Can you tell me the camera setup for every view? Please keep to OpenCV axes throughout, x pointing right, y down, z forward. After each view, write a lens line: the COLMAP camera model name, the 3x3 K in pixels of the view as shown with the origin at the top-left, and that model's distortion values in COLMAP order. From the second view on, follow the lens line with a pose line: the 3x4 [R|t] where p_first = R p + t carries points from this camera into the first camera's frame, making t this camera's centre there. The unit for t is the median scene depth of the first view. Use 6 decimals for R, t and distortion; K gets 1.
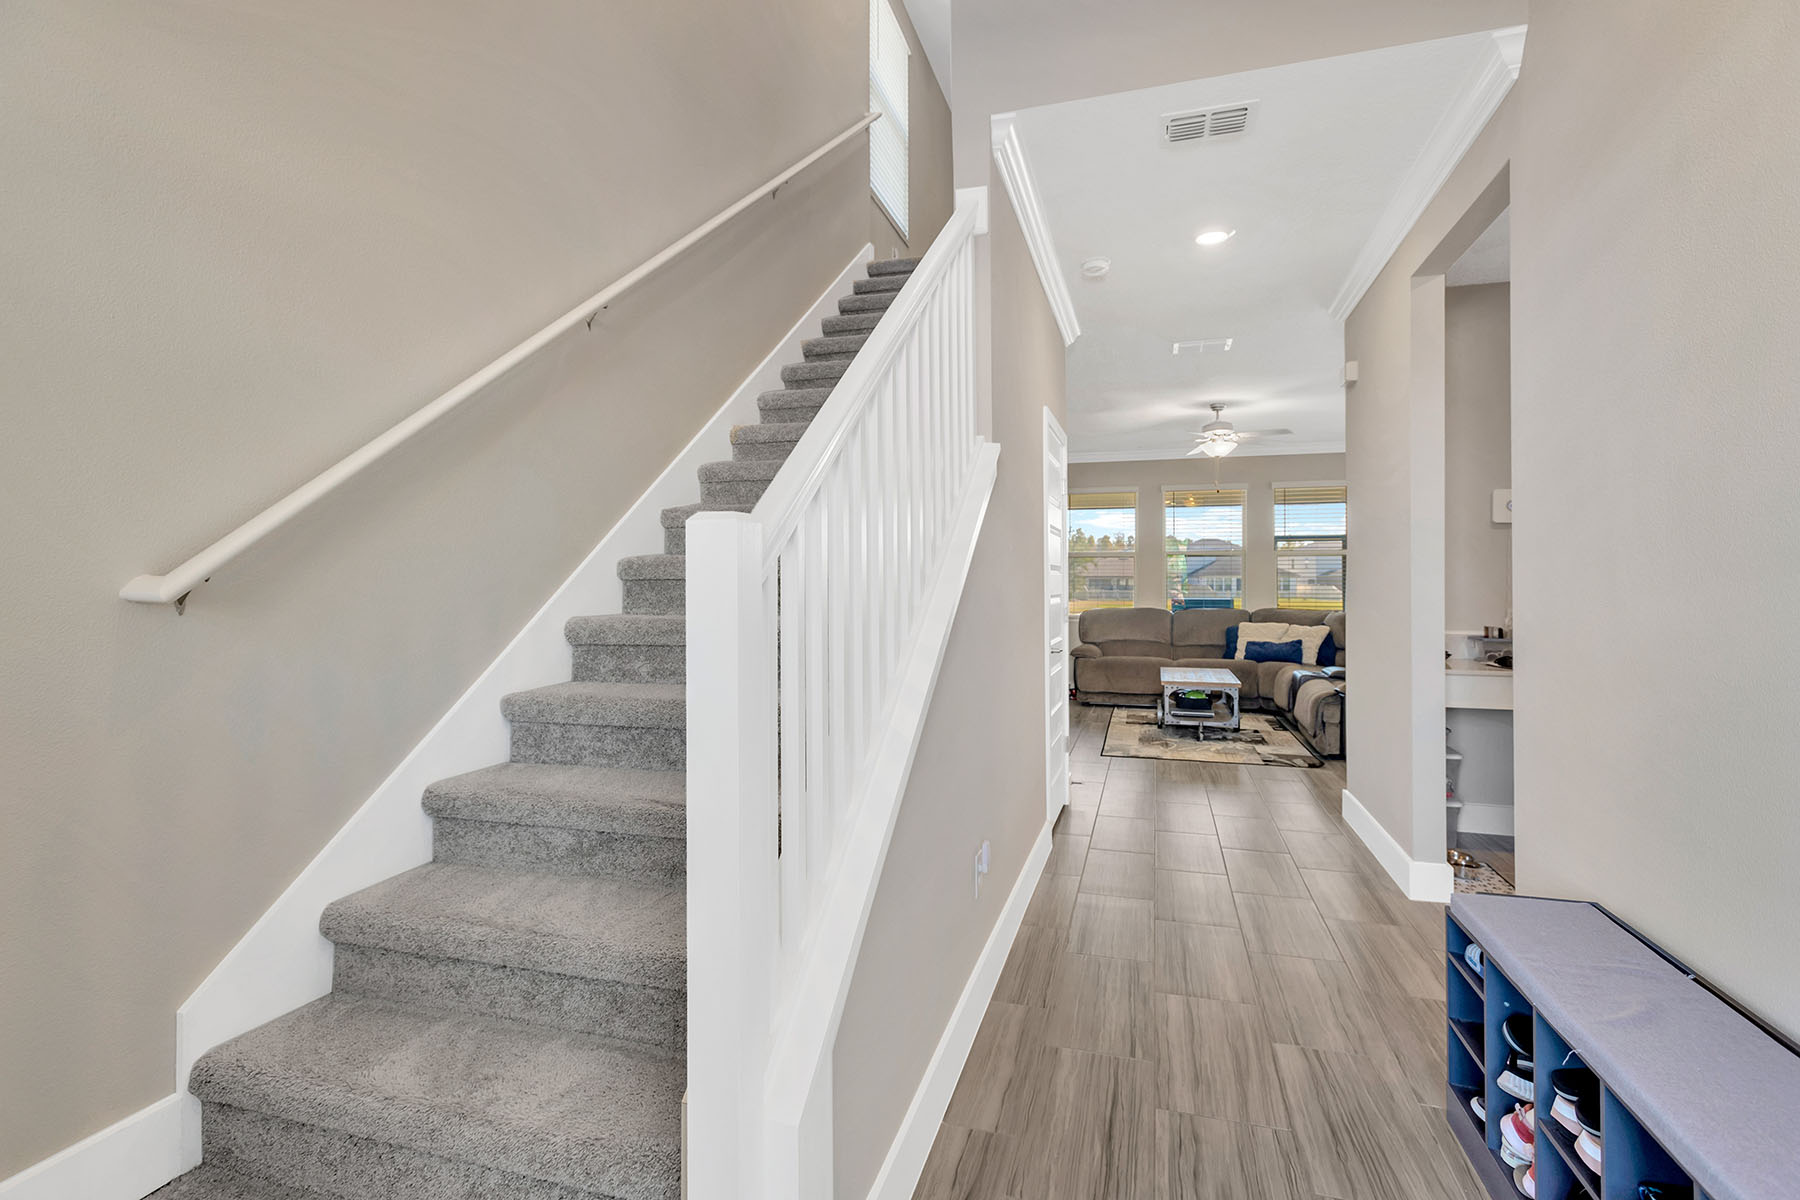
lens RADIAL K [[839.2, 0, 903.1], [0, 839.2, 597.3], [0, 0, 1]] dist [0.022725, -0.006999]
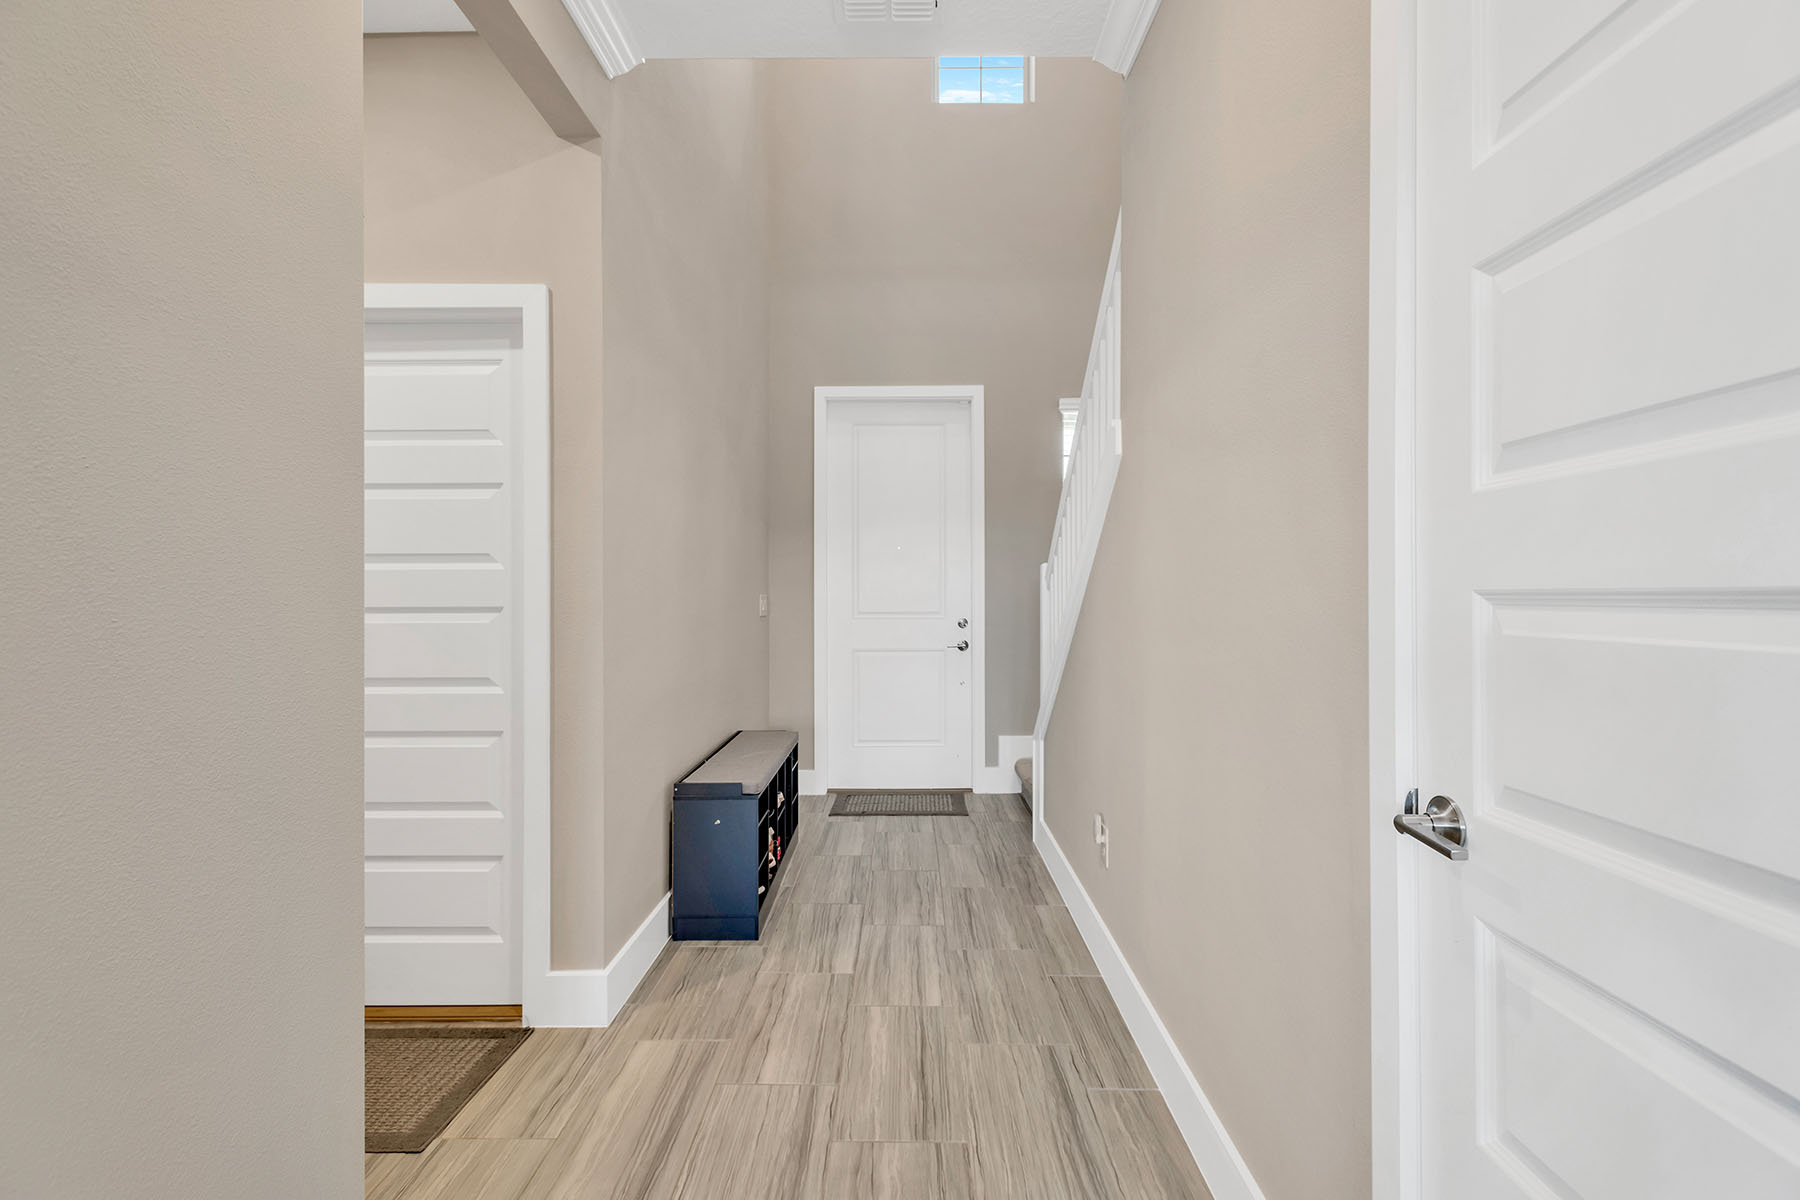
lens RADIAL K [[839.2, 0, 903.1], [0, 839.2, 597.3], [0, 0, 1]] dist [0.022725, -0.006999]
pose [[-0.959670, 0.002712, -0.281115, 0.679952], [-0.001626, 0.999883, 0.015195, -0.004807], [0.281124, 0.015039, -0.959554, 2.076615]]
